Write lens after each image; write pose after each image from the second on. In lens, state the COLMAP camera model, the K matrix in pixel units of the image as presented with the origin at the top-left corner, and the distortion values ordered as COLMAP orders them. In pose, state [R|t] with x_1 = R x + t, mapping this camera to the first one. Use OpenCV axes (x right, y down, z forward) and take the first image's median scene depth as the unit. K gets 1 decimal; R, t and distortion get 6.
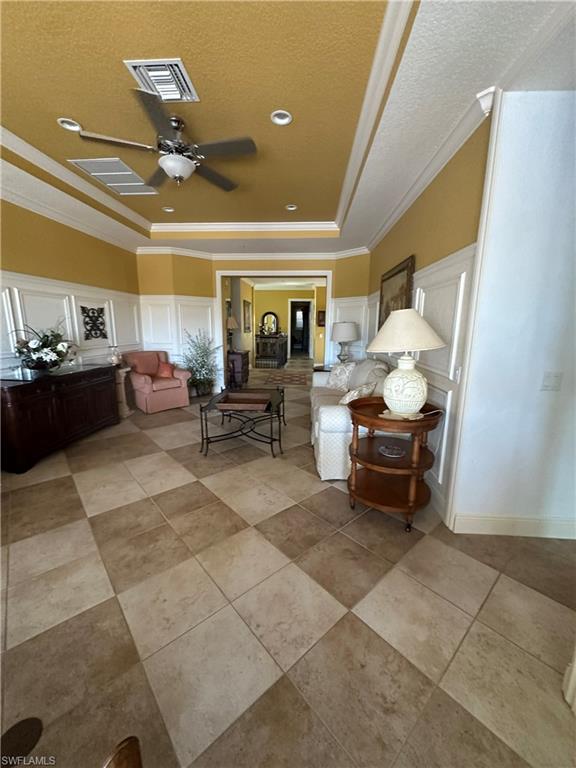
lens RADIAL K [[308.2, 0, 287.8], [0, 308.2, 384.2], [0, 0, 1]] dist [0.000042, 0.000003]
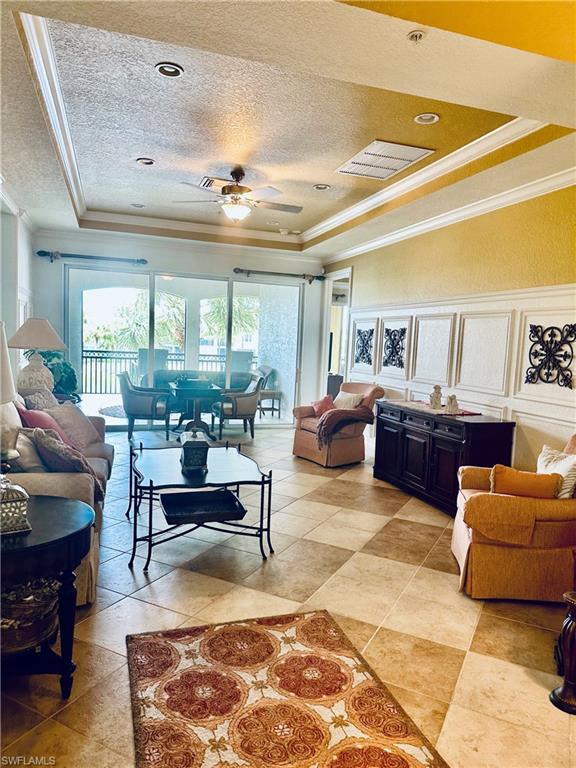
lens RADIAL K [[540.4, 0, 288.0], [0, 540.4, 385.9], [0, 0, 1]] dist [0.017914, -0.015847]
pose [[-0.928256, -0.015044, -0.371639, 0.125575], [-0.118124, 0.959377, 0.256206, -0.336554], [0.352687, 0.281725, -0.892325, 1.710056]]
